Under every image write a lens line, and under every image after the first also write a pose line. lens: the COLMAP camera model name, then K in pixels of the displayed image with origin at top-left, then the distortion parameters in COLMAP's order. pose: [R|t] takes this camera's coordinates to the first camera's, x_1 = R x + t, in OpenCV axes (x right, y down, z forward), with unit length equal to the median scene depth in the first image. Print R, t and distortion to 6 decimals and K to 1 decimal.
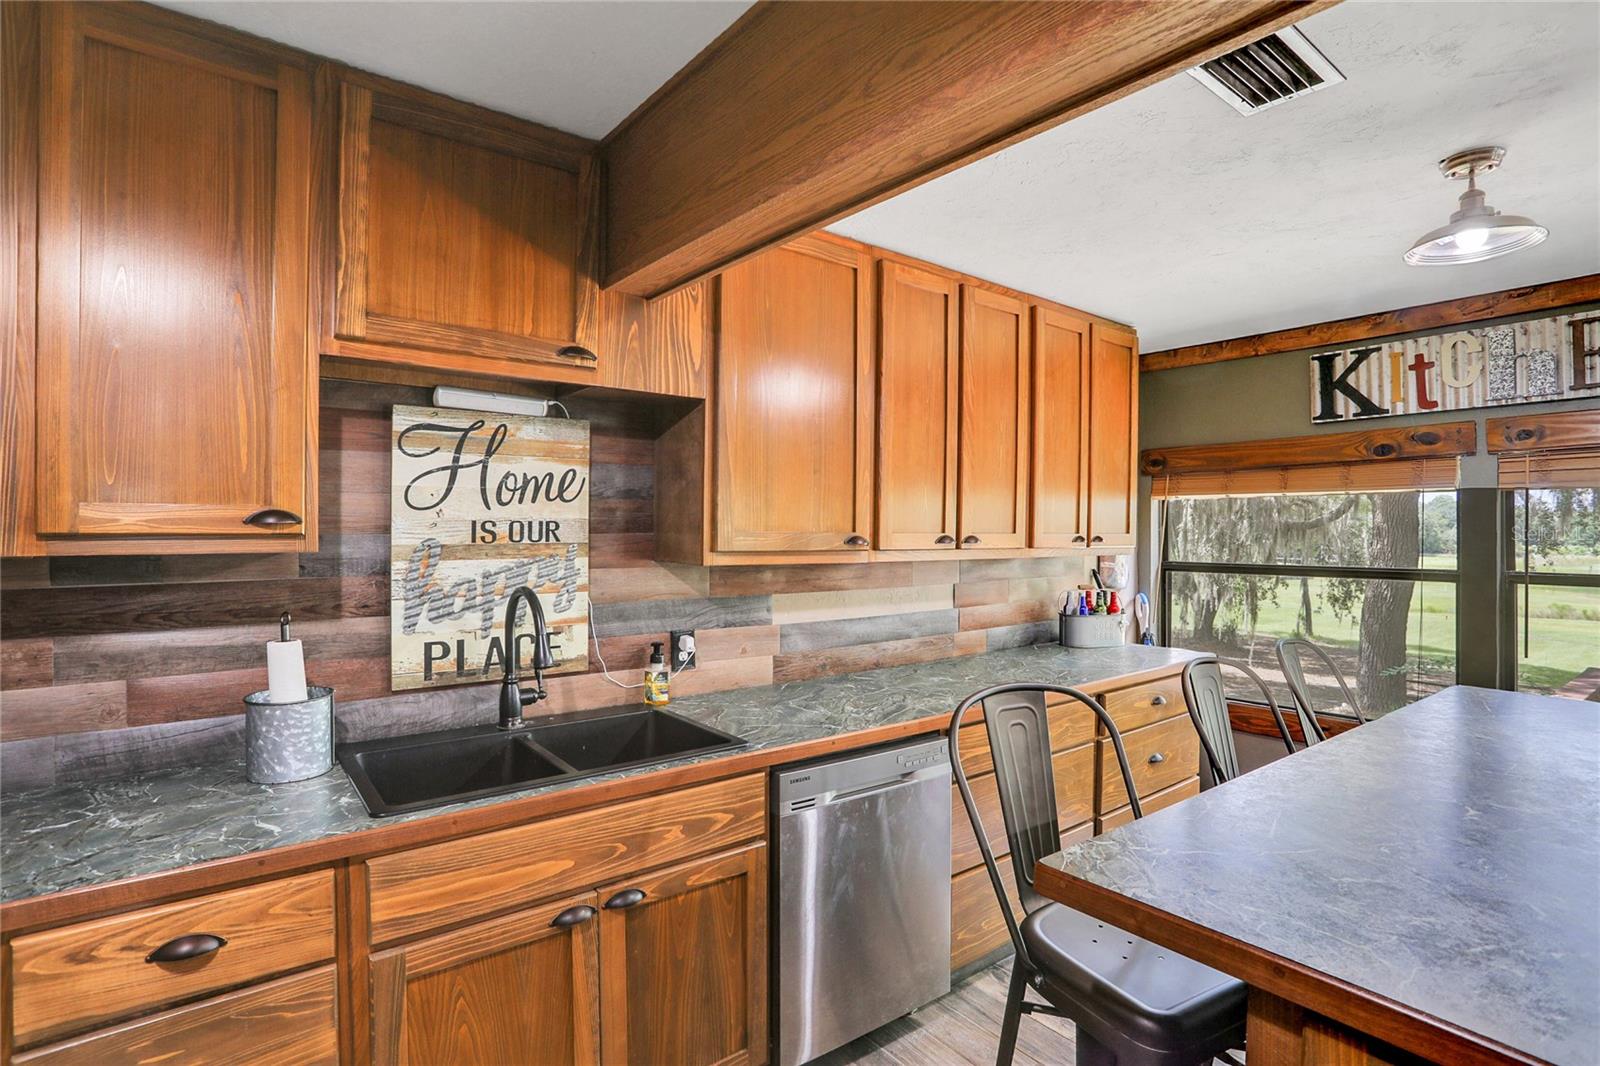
lens RADIAL K [[789.1, 0, 798.5], [0, 789.1, 531.1], [0, 0, 1]] dist [-0.068187, 0.024980]
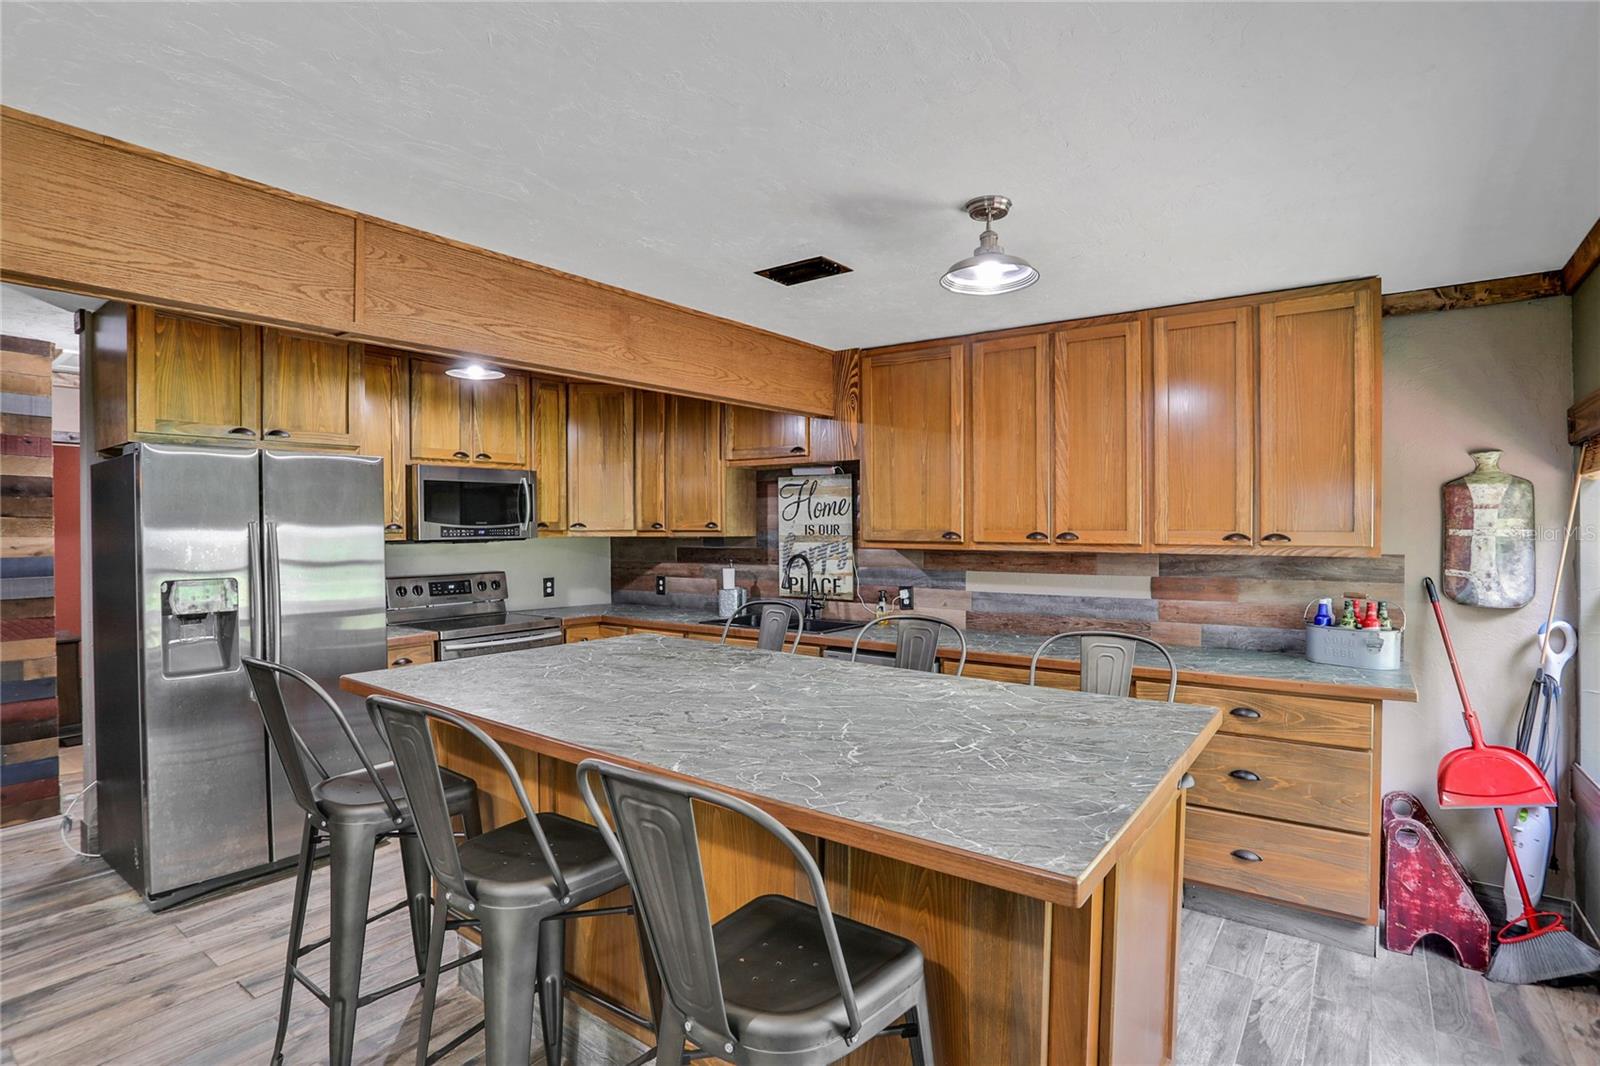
lens RADIAL K [[789.1, 0, 793.1], [0, 789.1, 534.7], [0, 0, 1]] dist [-0.068187, 0.024980]
pose [[0.272891, 0.001534, -0.962044, 1.861180], [-0.001754, 0.999998, 0.001097, 0.012930], [0.962043, 0.001388, 0.272893, 0.362782]]
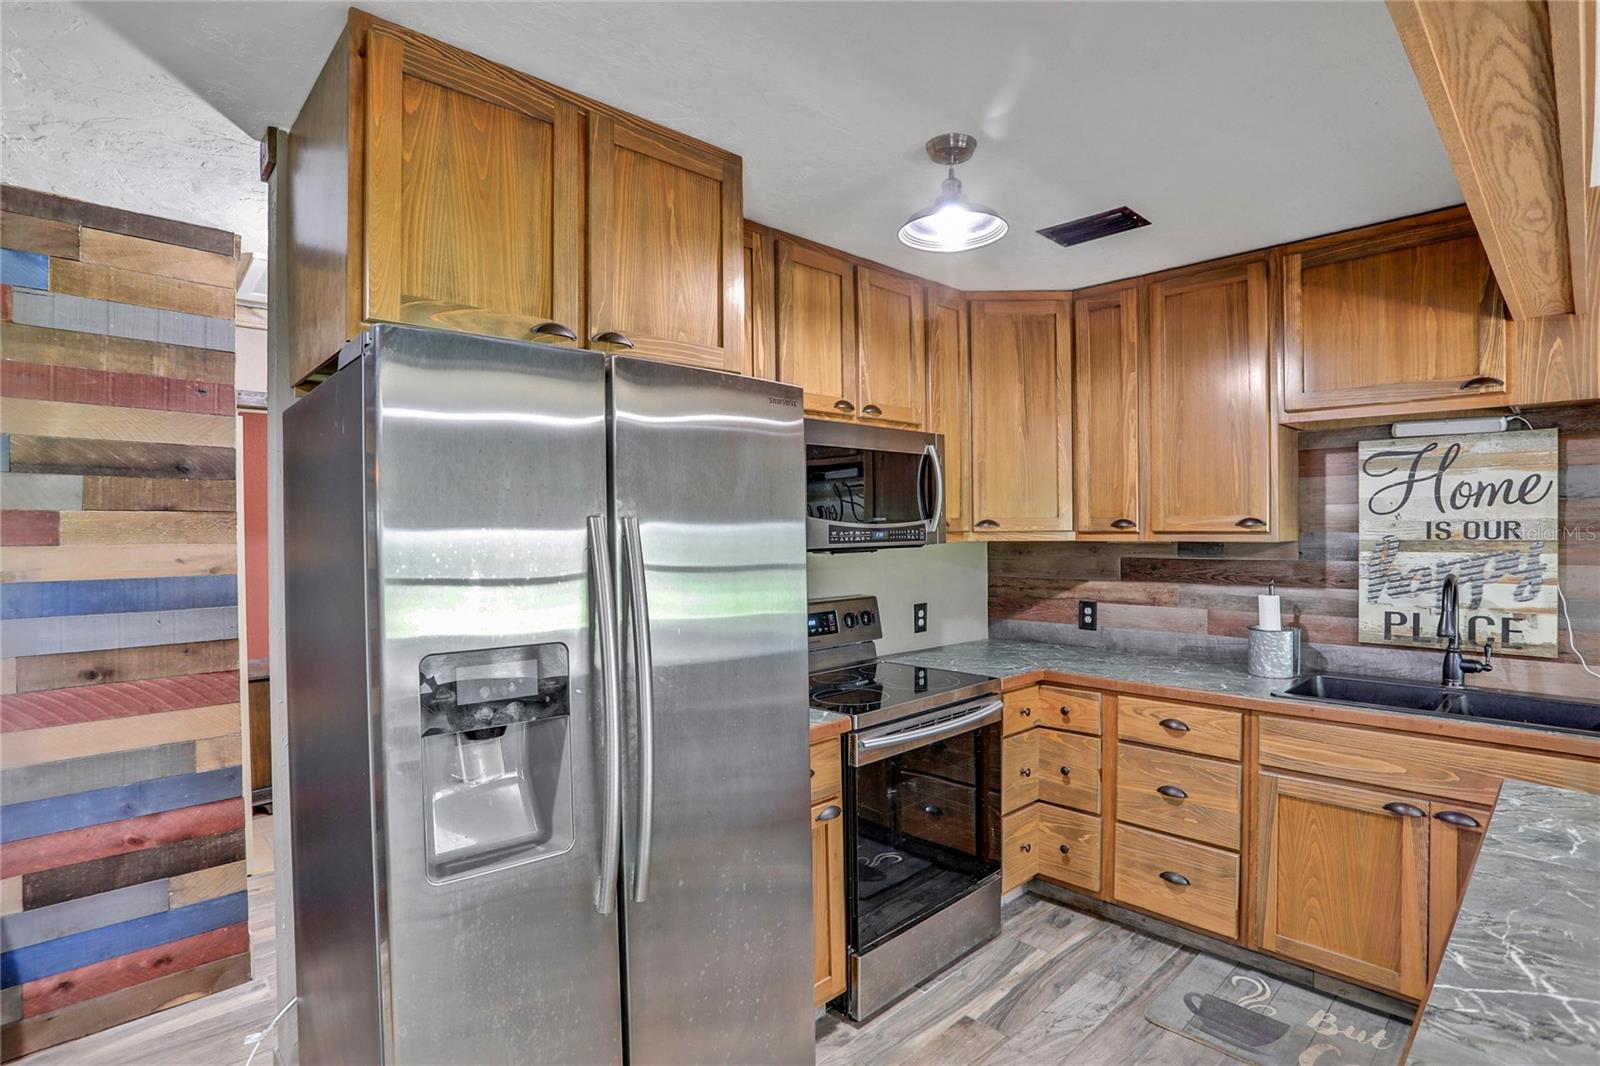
lens RADIAL K [[789.1, 0, 797.8], [0, 789.1, 535.2], [0, 0, 1]] dist [-0.068187, 0.024980]
pose [[0.097468, 0.002114, -0.995236, 0.771771], [-0.001035, 0.999997, 0.002023, 0.007750], [0.995238, 0.000833, 0.097470, -0.165462]]
